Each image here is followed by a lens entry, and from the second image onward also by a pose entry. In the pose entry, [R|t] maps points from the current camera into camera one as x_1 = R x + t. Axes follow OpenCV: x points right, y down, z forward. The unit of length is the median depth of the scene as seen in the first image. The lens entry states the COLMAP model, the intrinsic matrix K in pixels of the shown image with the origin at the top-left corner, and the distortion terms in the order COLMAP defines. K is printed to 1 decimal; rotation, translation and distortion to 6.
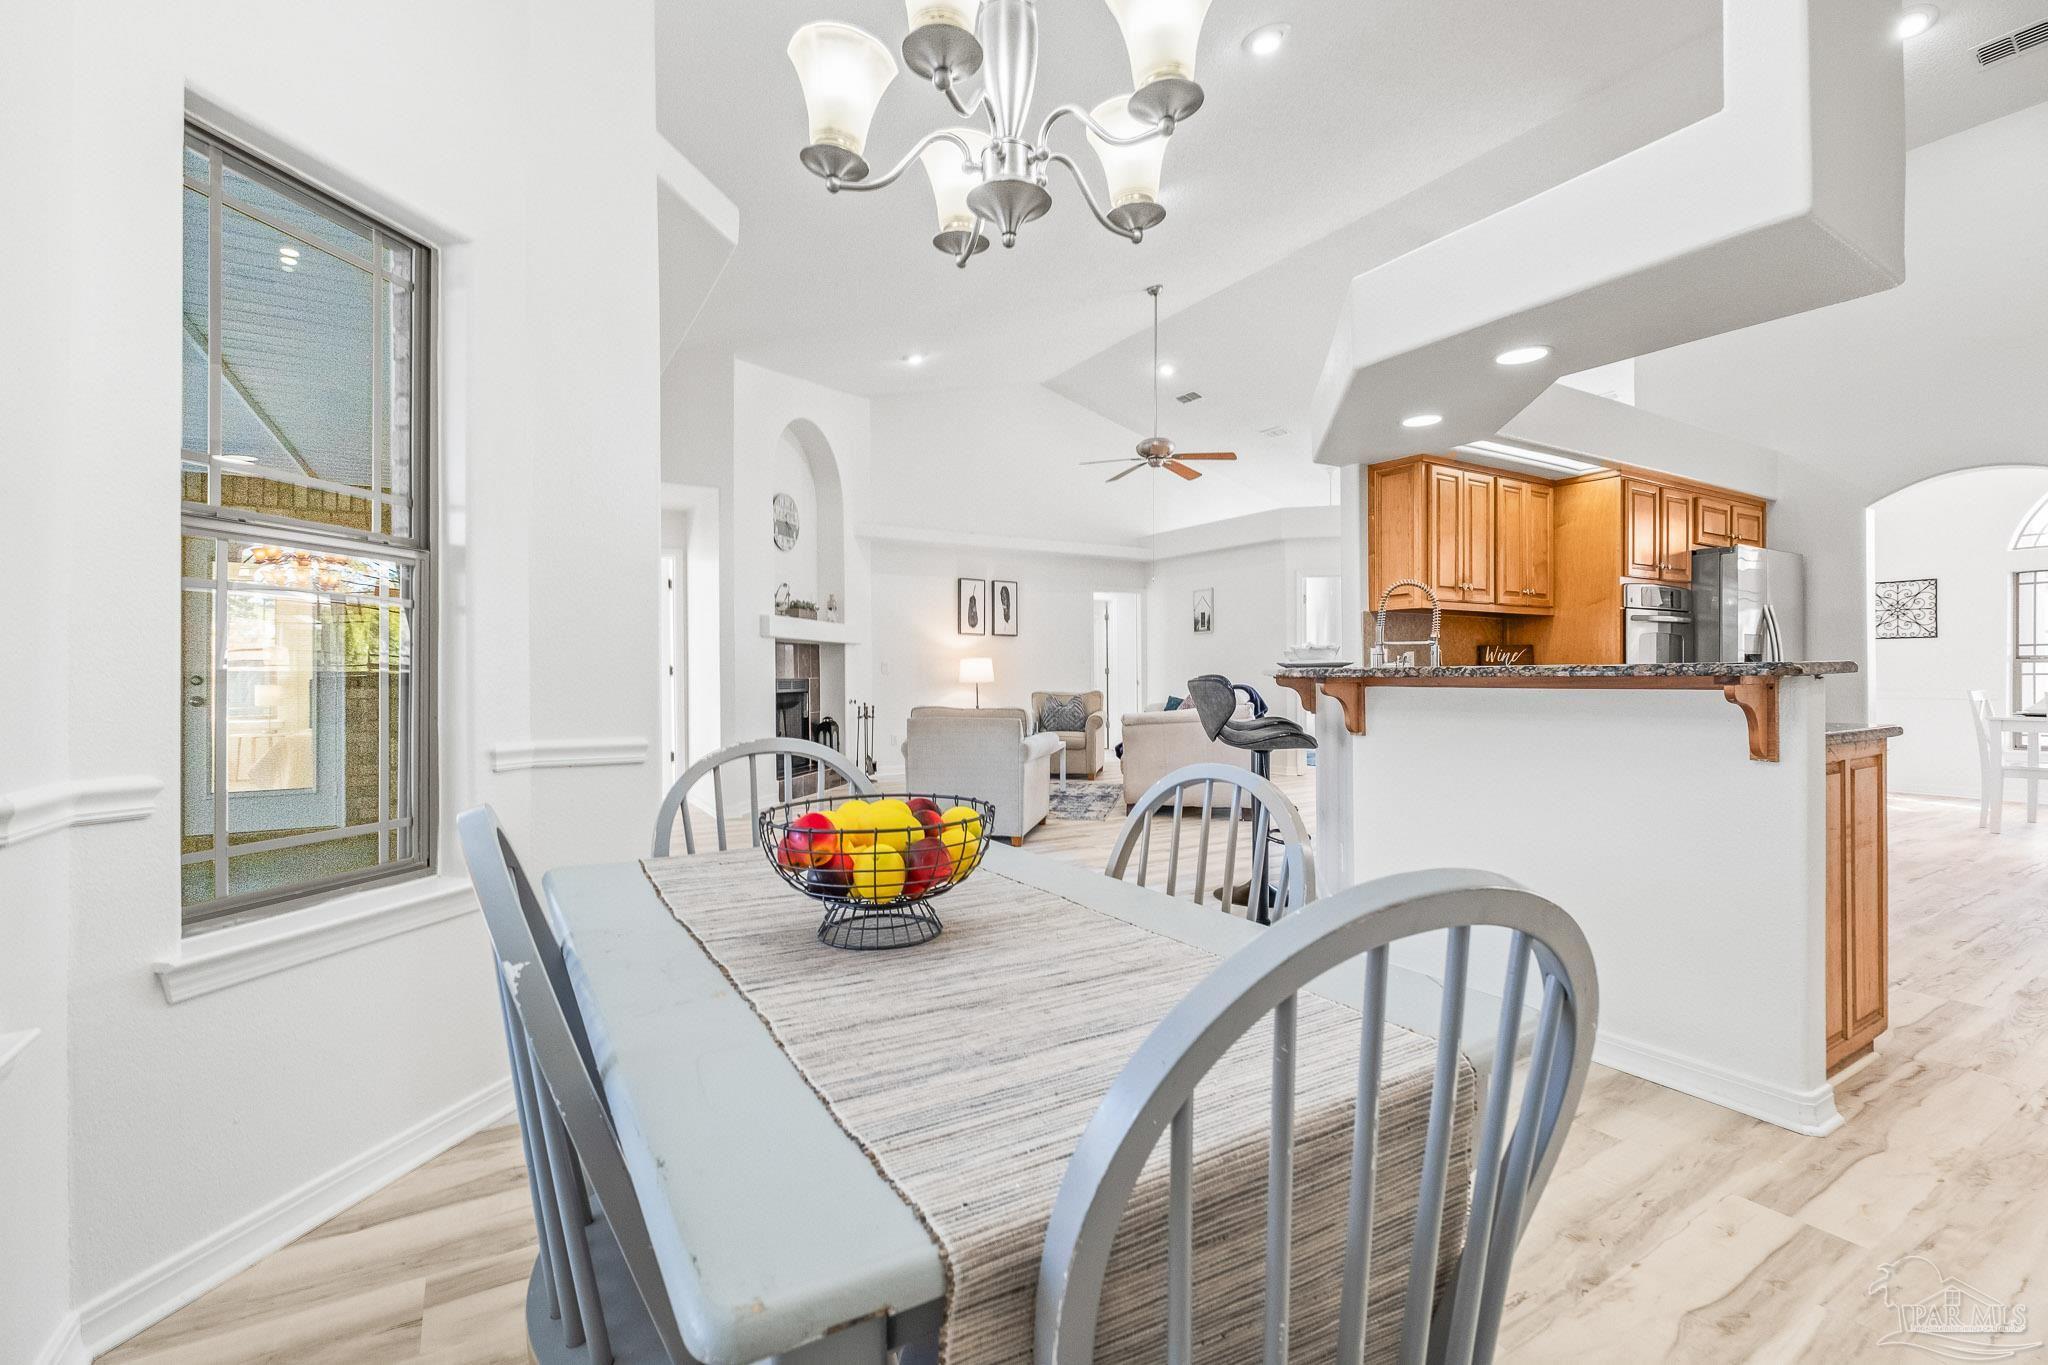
lens RADIAL K [[906.2, 0, 1023.9], [0, 906.2, 674.7], [0, 0, 1]] dist [0.000125, 0.000378]
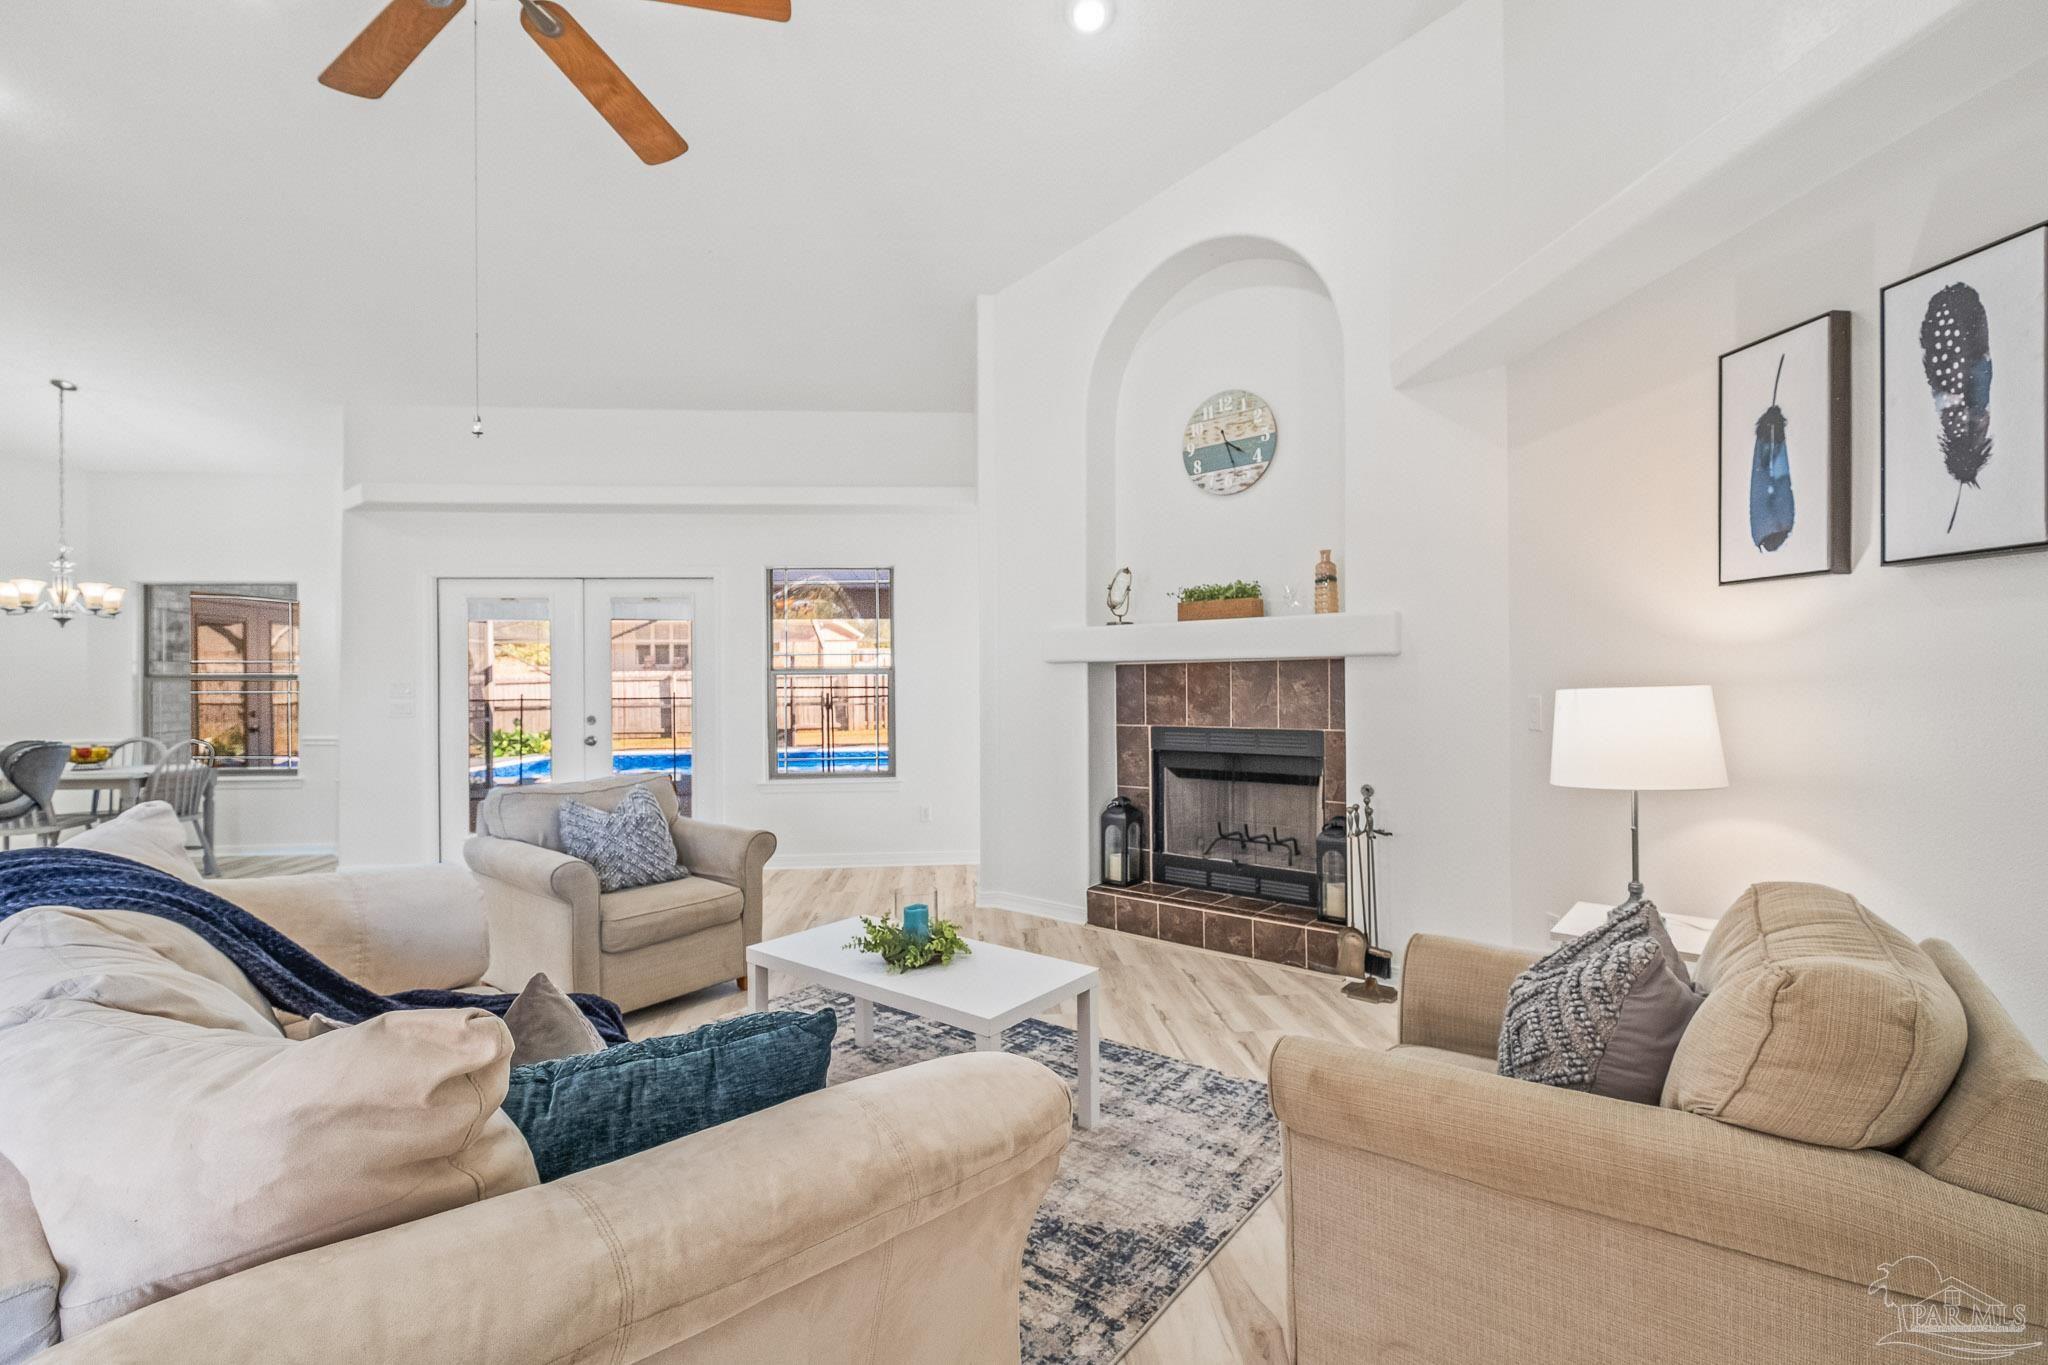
lens RADIAL K [[894.0, 0, 1025.7], [0, 894.0, 685.0], [0, 0, 1]] dist [-0.004686, -0.000727]
pose [[-0.451800, 0.007915, -0.892084, 0.292712], [0.008729, 0.999952, 0.004451, -0.026637], [0.892077, -0.005777, -0.451847, 1.206228]]
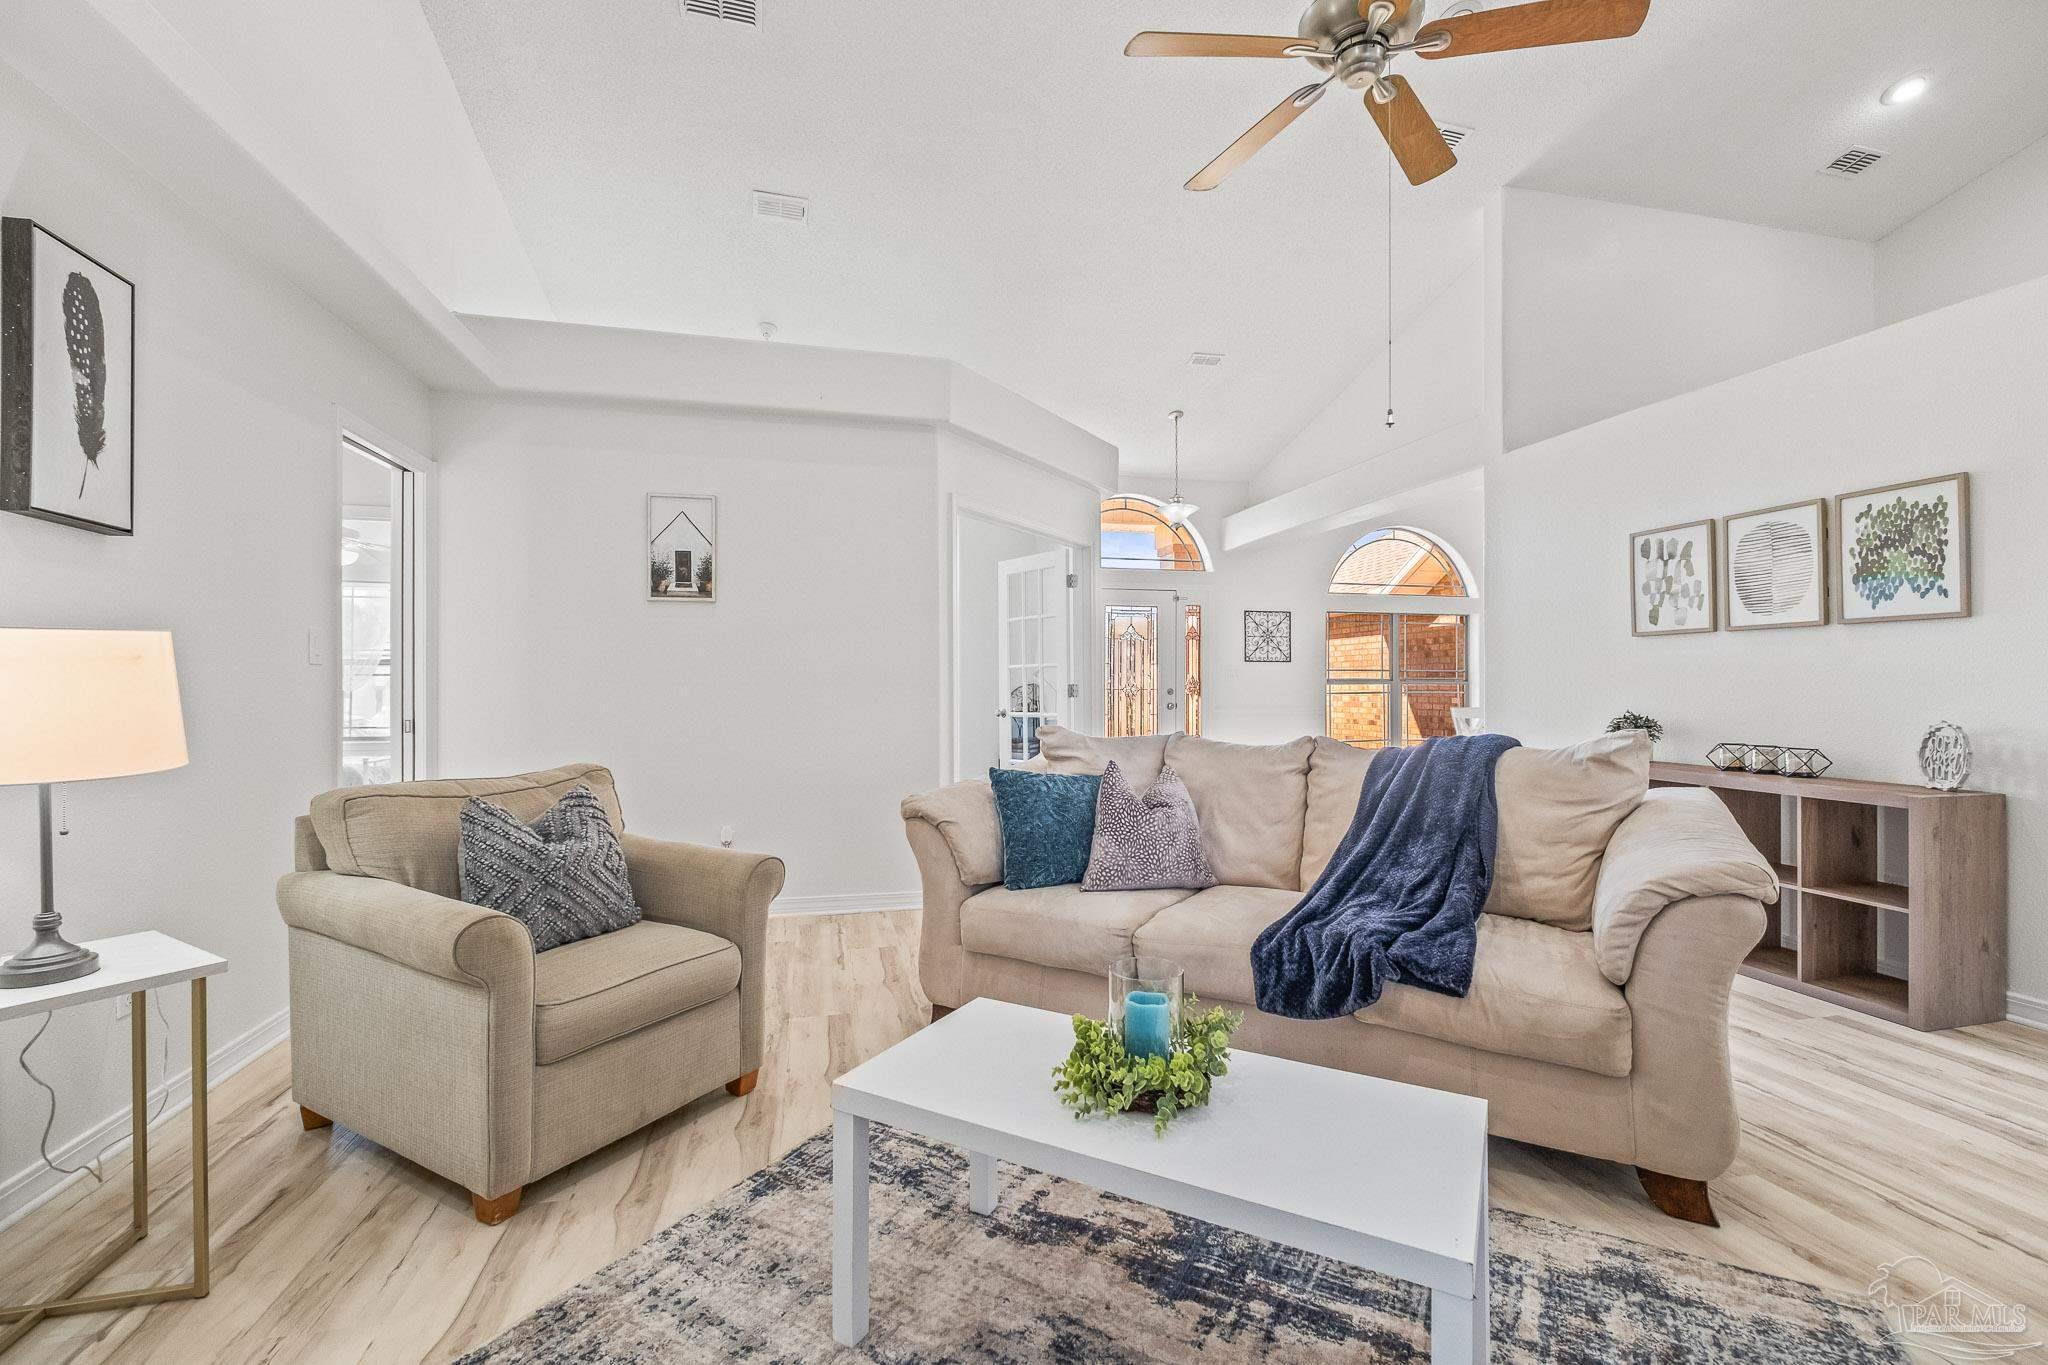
lens RADIAL K [[890.4, 0, 1024.8], [0, 890.4, 673.2], [0, 0, 1]] dist [-0.002257, -0.001096]
pose [[0.306673, 0.014673, 0.951702, -0.187816], [0.000101, 0.999881, -0.015448, -0.009293], [-0.951815, 0.004833, 0.306635, 0.979300]]
